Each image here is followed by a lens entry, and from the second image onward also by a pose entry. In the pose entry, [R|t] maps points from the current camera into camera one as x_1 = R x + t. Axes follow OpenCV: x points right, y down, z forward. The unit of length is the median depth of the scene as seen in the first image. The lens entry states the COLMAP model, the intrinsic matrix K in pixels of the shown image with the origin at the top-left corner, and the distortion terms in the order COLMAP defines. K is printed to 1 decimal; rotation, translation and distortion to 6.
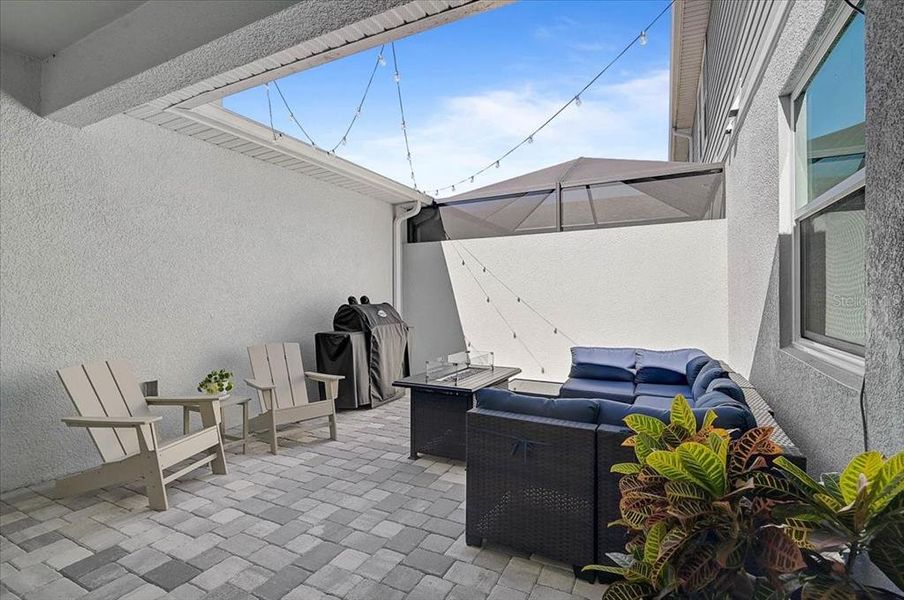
lens RADIAL K [[423.1, 0, 452.7], [0, 423.1, 298.1], [0, 0, 1]] dist [-0.007894, -0.002557]
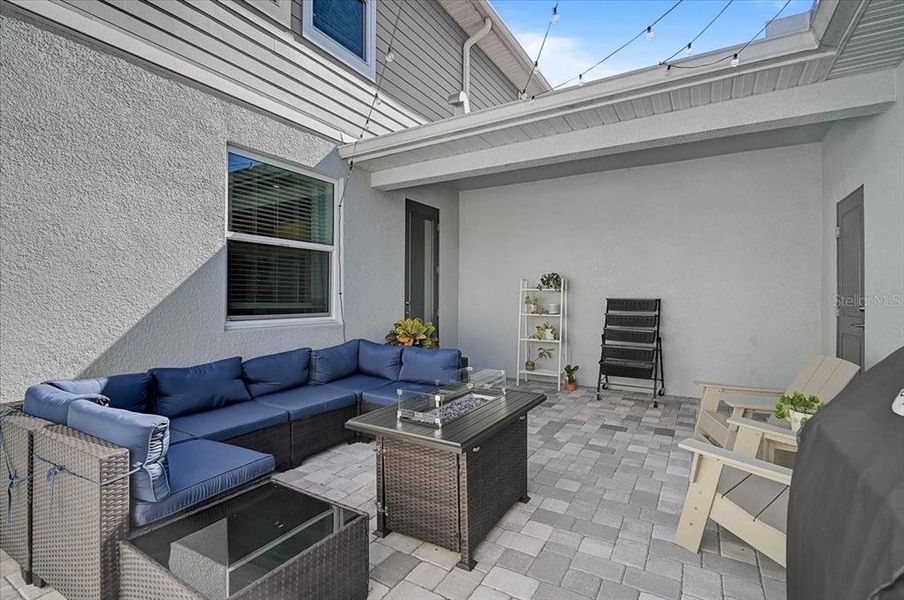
lens RADIAL K [[423.1, 0, 449.7], [0, 423.1, 295.0], [0, 0, 1]] dist [-0.007894, -0.002557]
pose [[-0.996516, -0.001285, 0.083397, -0.020384], [-0.001073, 0.999996, 0.002583, 0.001057], [-0.083400, 0.002485, -0.996513, 1.604782]]
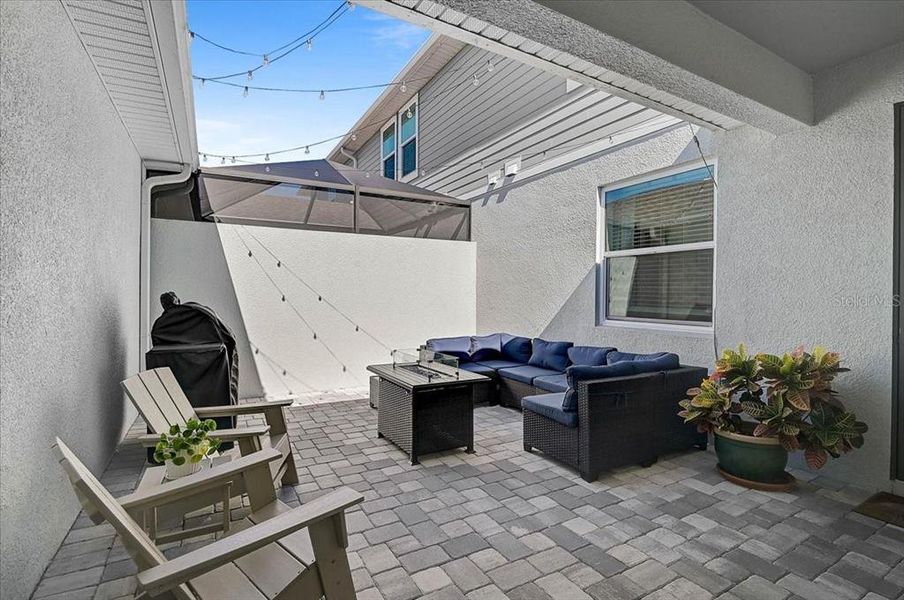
lens RADIAL K [[423.1, 0, 451.4], [0, 423.1, 300.5], [0, 0, 1]] dist [-0.007894, -0.002557]
pose [[0.559658, -0.001339, 0.828723, -0.757859], [-0.006524, 0.999961, 0.006021, 0.001292], [-0.828698, -0.008776, 0.559627, 0.356086]]
